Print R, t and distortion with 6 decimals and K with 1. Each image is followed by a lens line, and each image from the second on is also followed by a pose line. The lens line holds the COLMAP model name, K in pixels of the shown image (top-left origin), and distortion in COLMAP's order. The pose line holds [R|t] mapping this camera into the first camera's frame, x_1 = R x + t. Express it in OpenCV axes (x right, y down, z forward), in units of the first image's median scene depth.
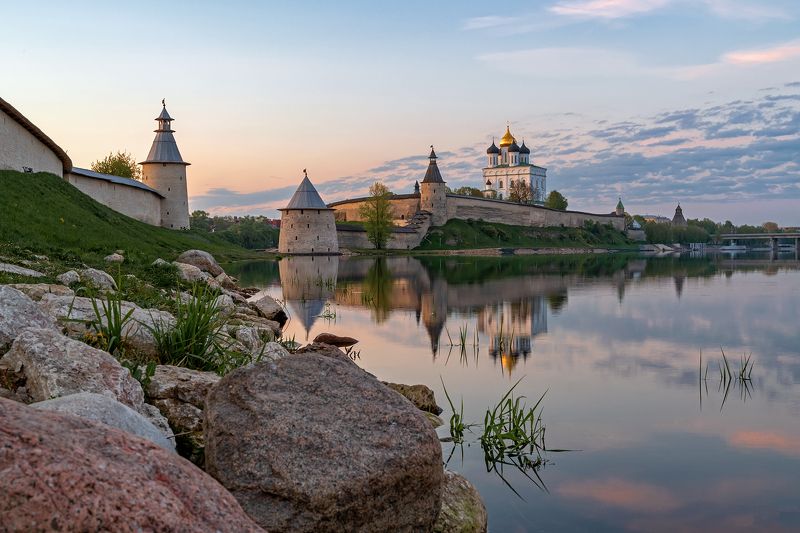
lens RADIAL K [[1080.9, 0, 424.6], [0, 1080.9, 265.4], [0, 0, 1]] dist [-0.056094, -0.009114]
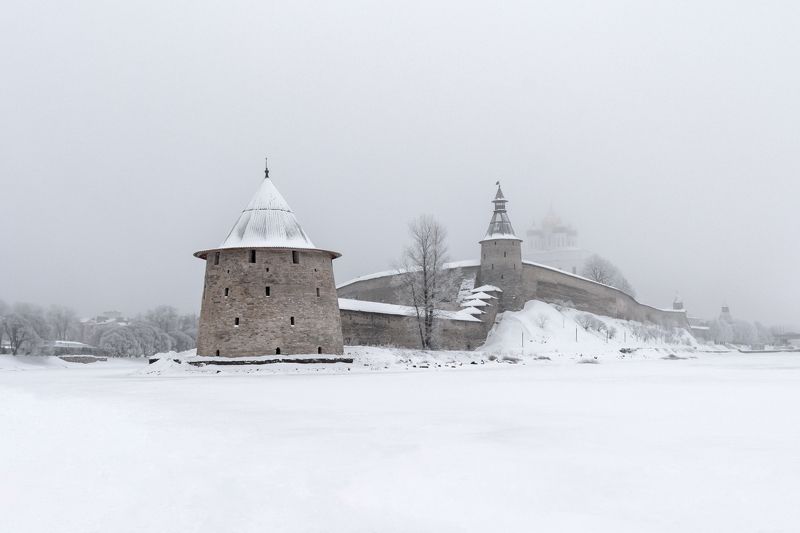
lens RADIAL K [[1009.3, 0, 425.1], [0, 1009.3, 267.3], [0, 0, 1]] dist [0.024456, 0.012054]
pose [[0.999955, -0.009229, -0.001999, -0.033624], [0.008980, 0.994846, -0.101001, -0.005048], [0.002921, 0.100978, 0.994884, 0.433211]]
